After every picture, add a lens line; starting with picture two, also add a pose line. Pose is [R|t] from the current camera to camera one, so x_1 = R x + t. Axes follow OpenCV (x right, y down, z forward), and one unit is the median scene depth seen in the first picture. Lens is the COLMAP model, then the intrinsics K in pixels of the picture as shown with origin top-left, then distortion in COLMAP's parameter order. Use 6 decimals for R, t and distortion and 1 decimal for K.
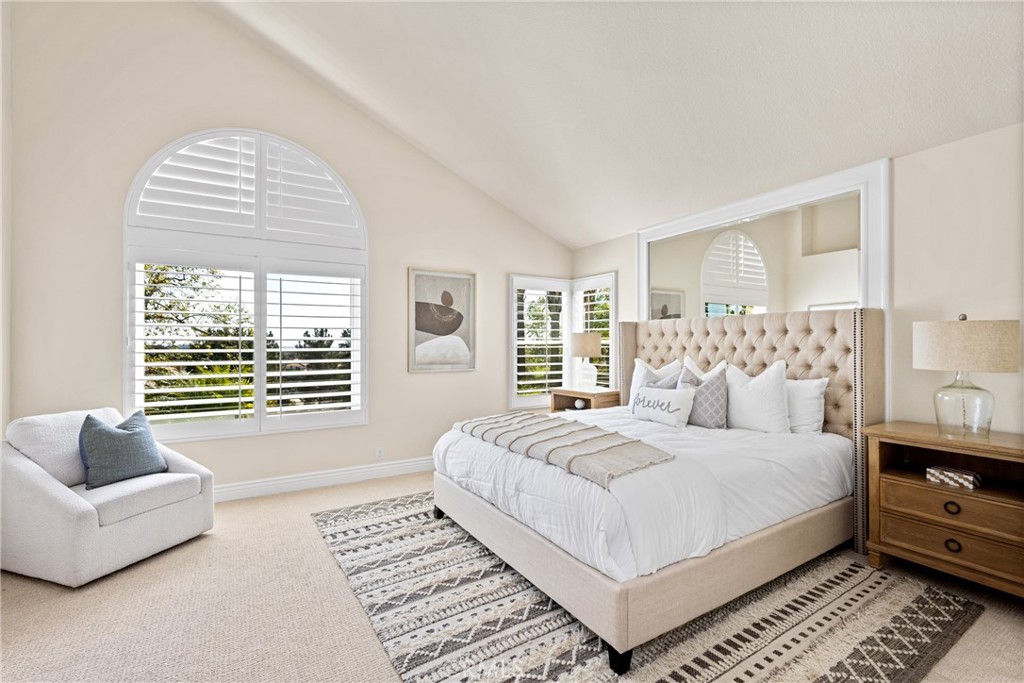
lens RADIAL K [[448.8, 0, 512.0], [0, 448.8, 341.5], [0, 0, 1]] dist [-0.000814, -0.000192]
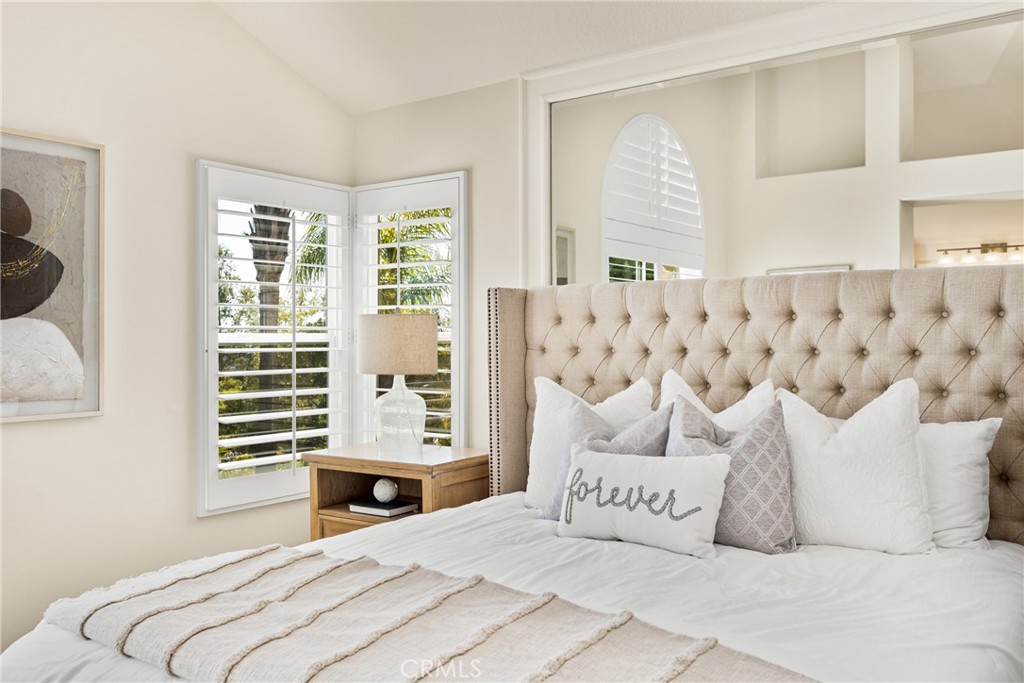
lens RADIAL K [[893.3, 0, 509.1], [0, 893.3, 336.4], [0, 0, 1]] dist [0.000133, -0.002139]
pose [[0.929872, 0.000027, 0.367884, -0.042580], [0.000215, 1.000000, -0.000616, 0.001144], [-0.367884, 0.000652, 0.929872, 0.222134]]
